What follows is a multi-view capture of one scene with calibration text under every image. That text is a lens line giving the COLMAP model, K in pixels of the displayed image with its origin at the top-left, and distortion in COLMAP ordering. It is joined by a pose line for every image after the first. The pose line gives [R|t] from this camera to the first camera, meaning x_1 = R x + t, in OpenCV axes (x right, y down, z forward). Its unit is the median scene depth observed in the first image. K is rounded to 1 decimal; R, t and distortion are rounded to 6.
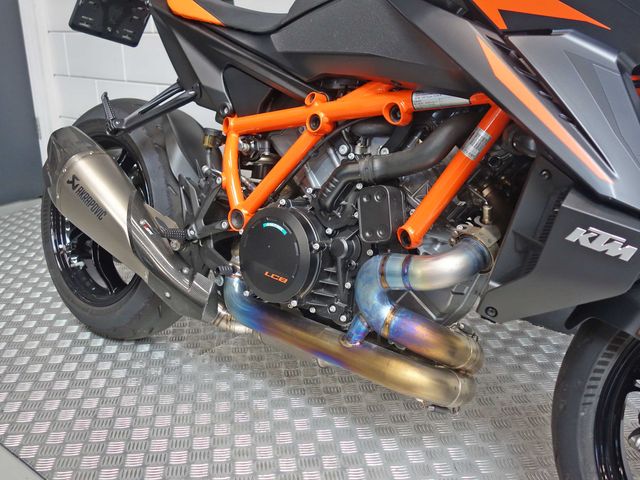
lens RADIAL K [[615.1, 0, 320.0], [0, 615.1, 240.0], [0, 0, 1]] dist [0.003290, 0.004108]
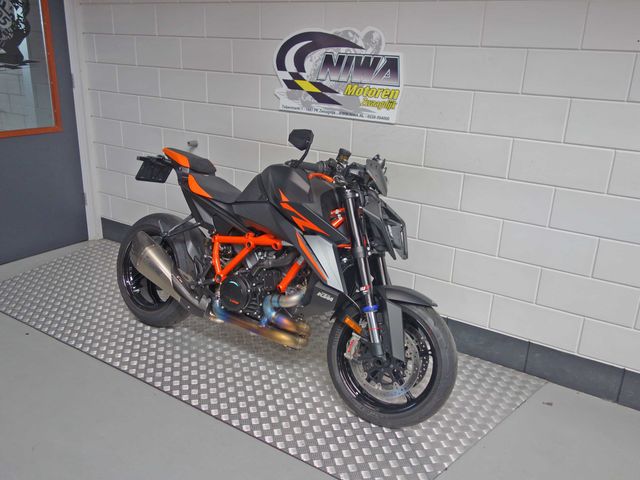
lens RADIAL K [[542.3, 0, 320.0], [0, 542.3, 240.0], [0, 0, 1]] dist [0.000110, 0.000157]
pose [[0.995609, 0.006497, 0.093379, 0.069180], [-0.005963, 0.999964, -0.005990, -0.172960], [-0.093415, 0.005407, 0.995613, -1.225890]]
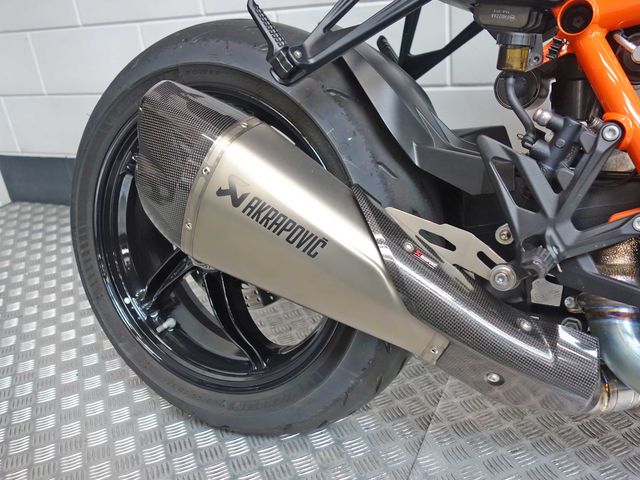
lens RADIAL K [[615.1, 0, 320.0], [0, 615.1, 240.0], [0, 0, 1]] dist [0.003290, 0.004108]
pose [[0.967950, -0.197606, 0.154996, -0.455346], [0.184009, 0.978048, 0.097788, -0.099648], [-0.170917, -0.066133, 0.983063, 0.558466]]
